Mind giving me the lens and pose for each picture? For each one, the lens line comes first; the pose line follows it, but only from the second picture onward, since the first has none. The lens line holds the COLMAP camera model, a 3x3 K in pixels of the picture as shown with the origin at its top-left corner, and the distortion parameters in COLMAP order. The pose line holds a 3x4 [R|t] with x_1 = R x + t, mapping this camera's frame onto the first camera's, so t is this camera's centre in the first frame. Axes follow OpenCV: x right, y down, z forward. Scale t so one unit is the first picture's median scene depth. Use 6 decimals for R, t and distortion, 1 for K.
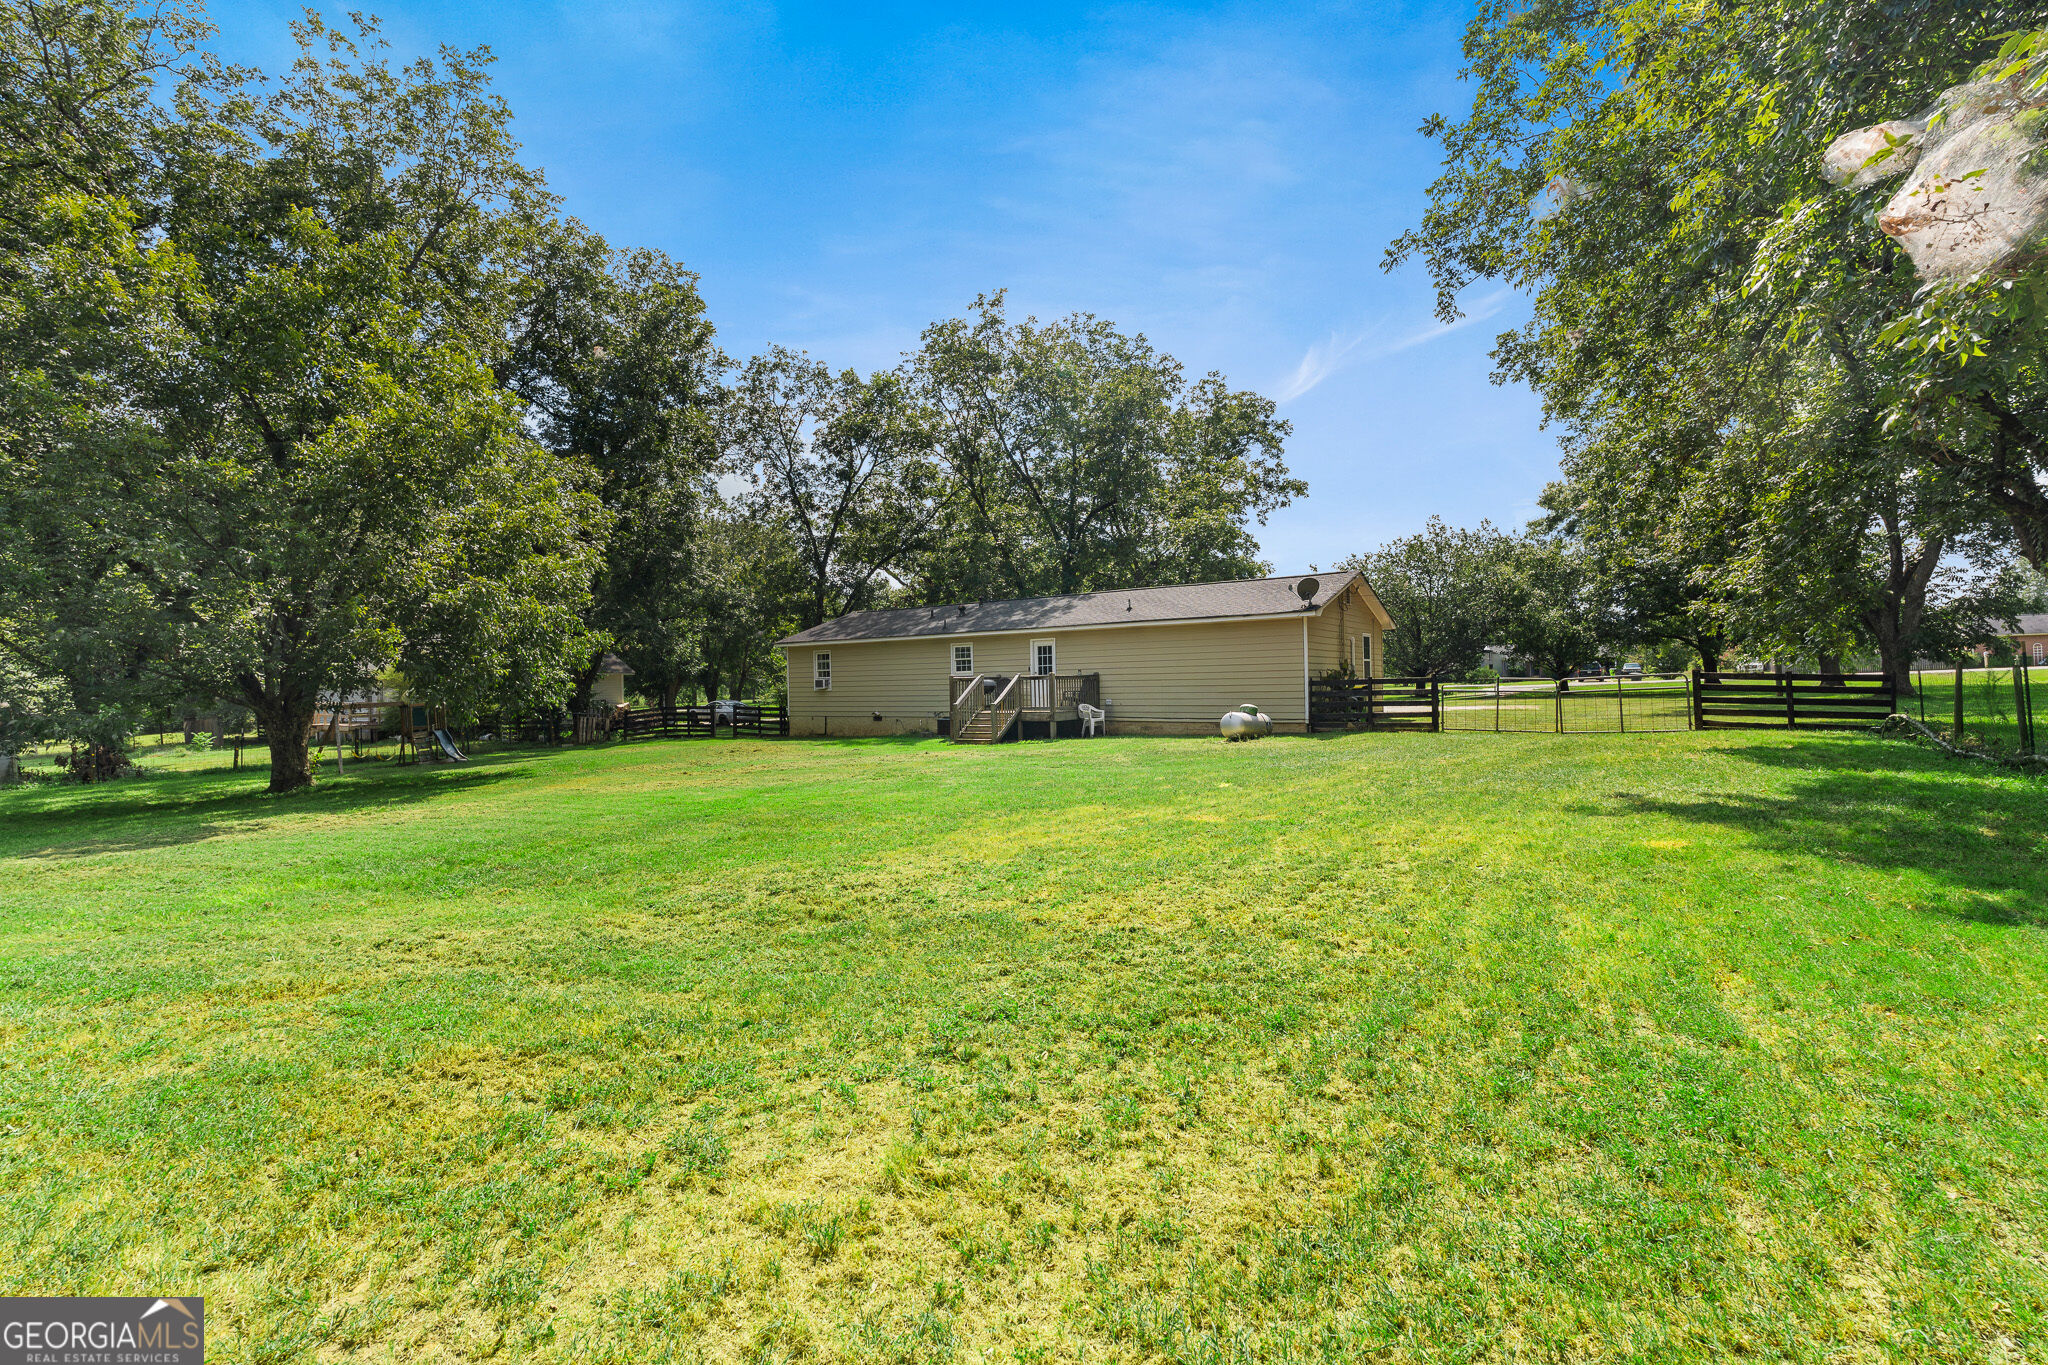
lens RADIAL K [[901.8, 0, 1020.9], [0, 901.8, 688.3], [0, 0, 1]] dist [0.002305, -0.000770]
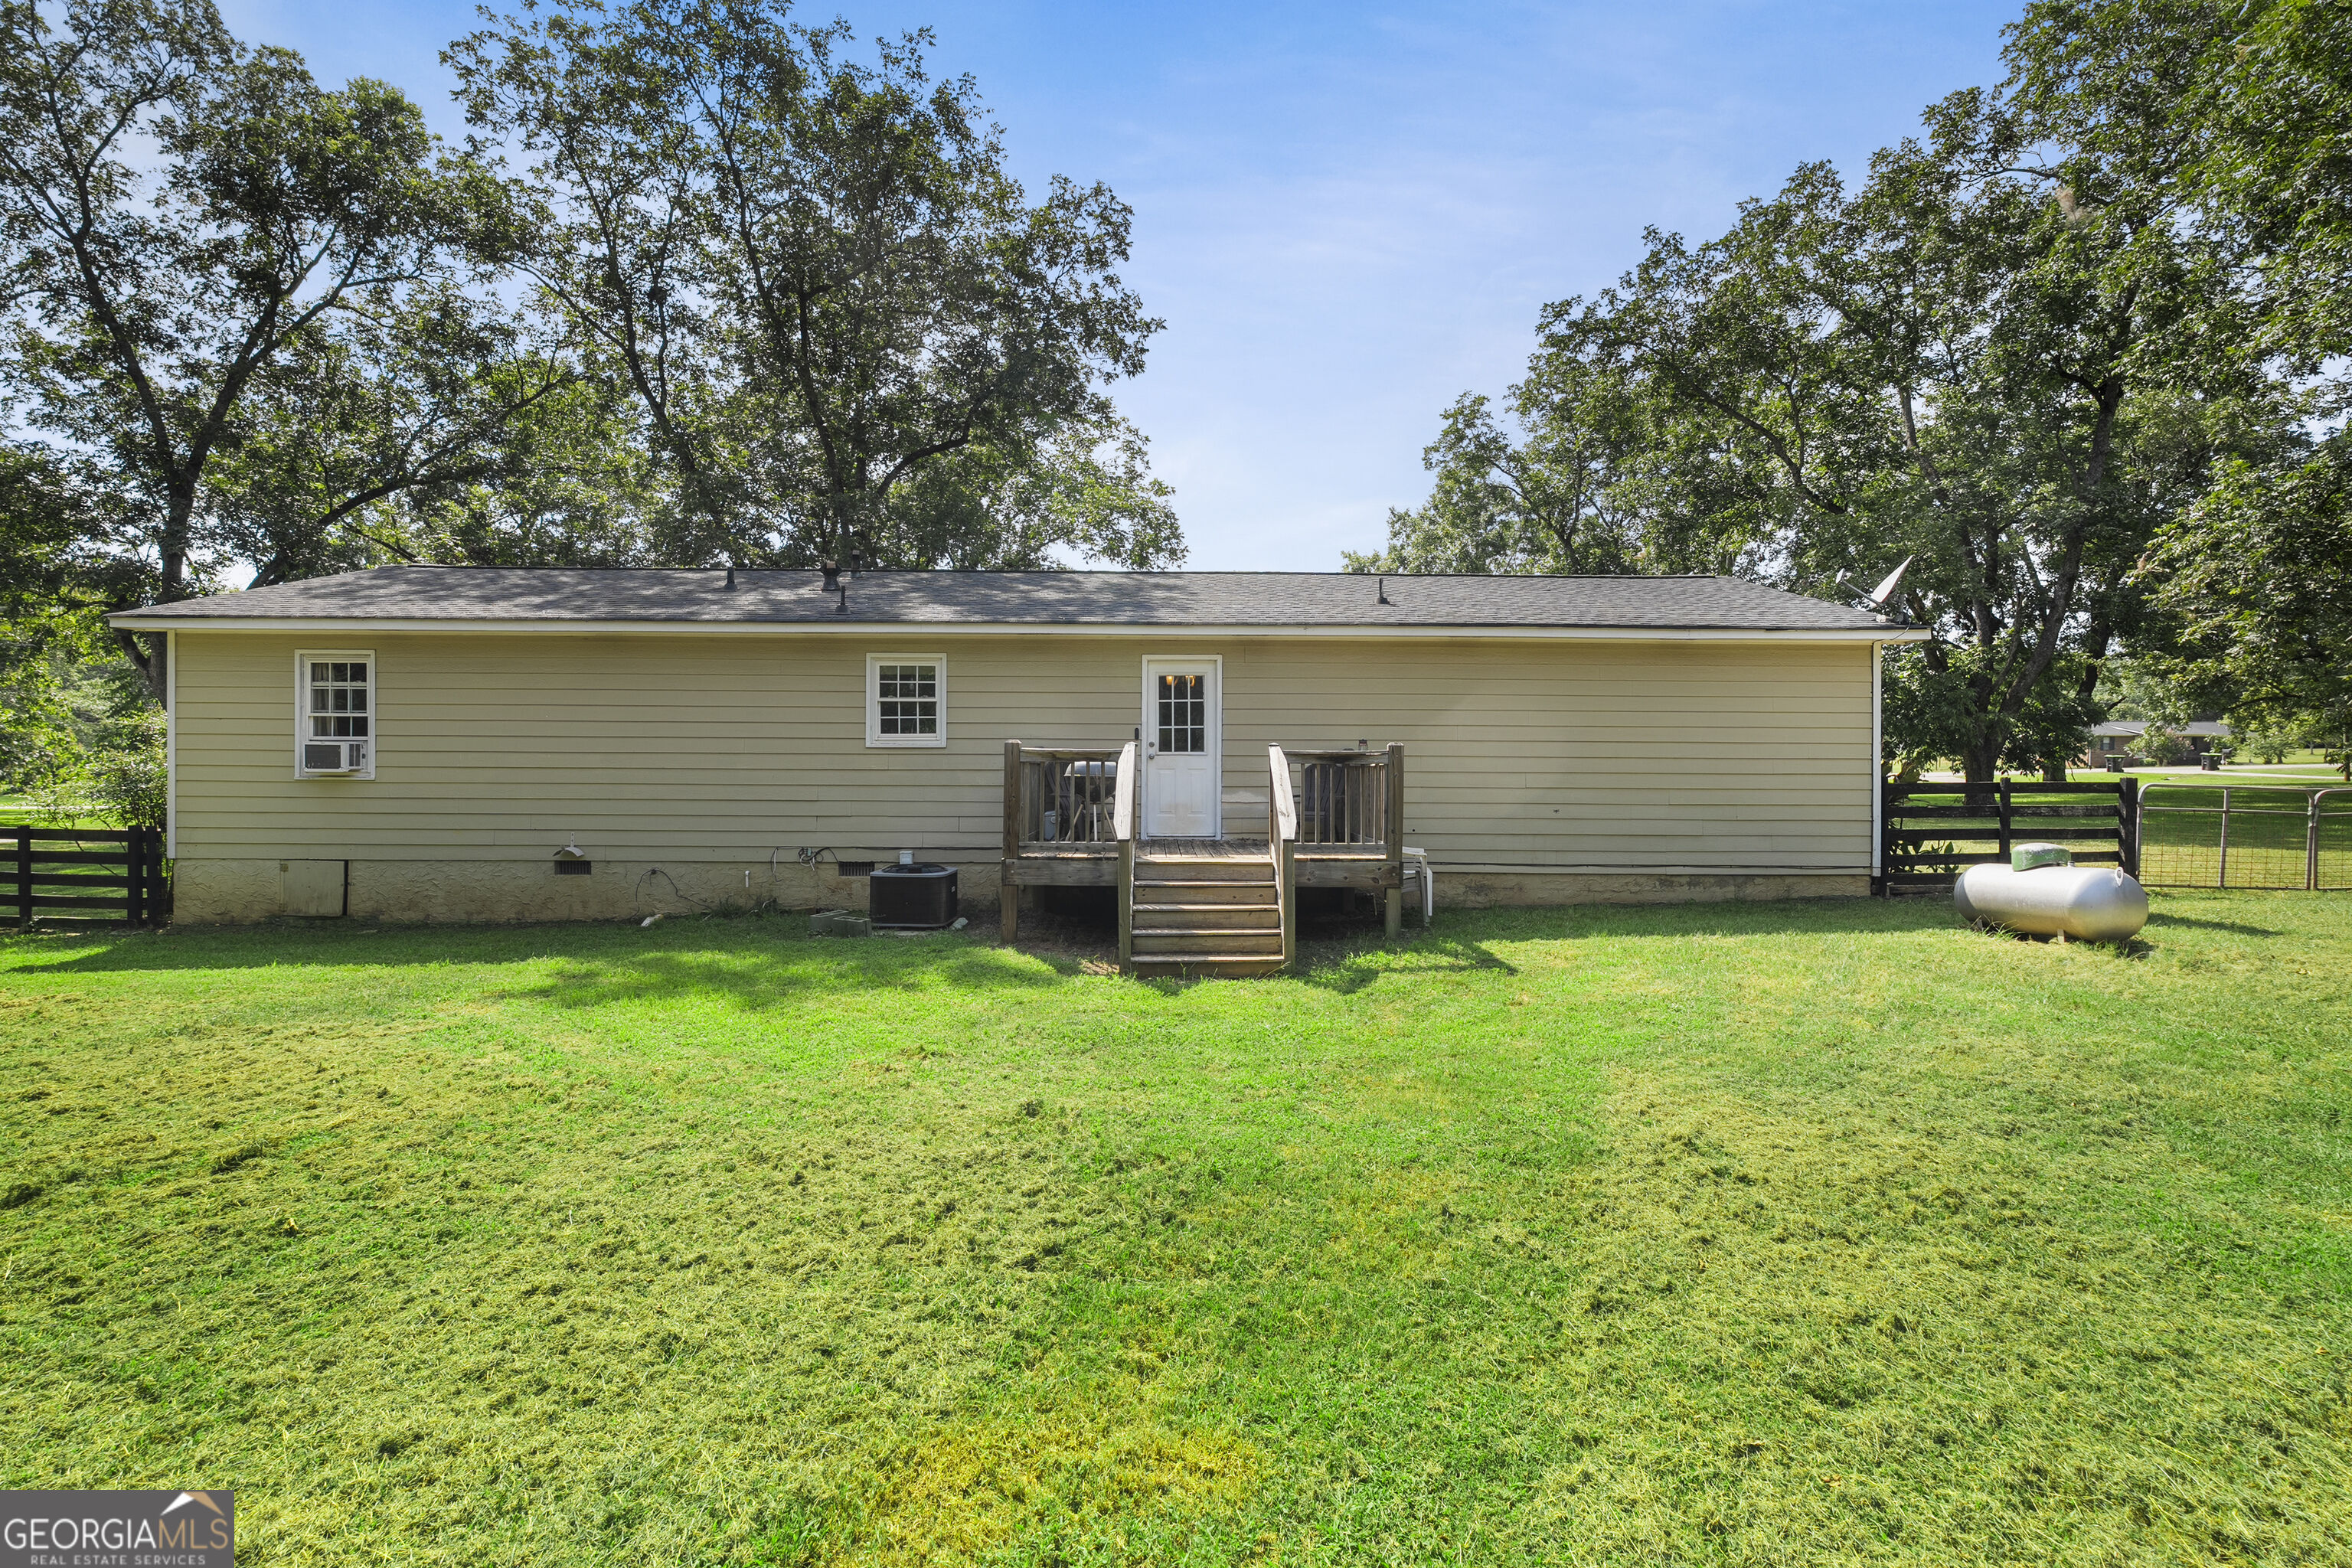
lens RADIAL K [[1035.6, 0, 1181.3], [0, 1035.6, 788.0], [0, 0, 1]] dist [0.002305, -0.000770]
pose [[0.820905, 0.012841, 0.570921, -0.114795], [-0.018014, 0.999832, 0.003413, -0.000525], [-0.570781, -0.013086, 0.820998, 0.333616]]
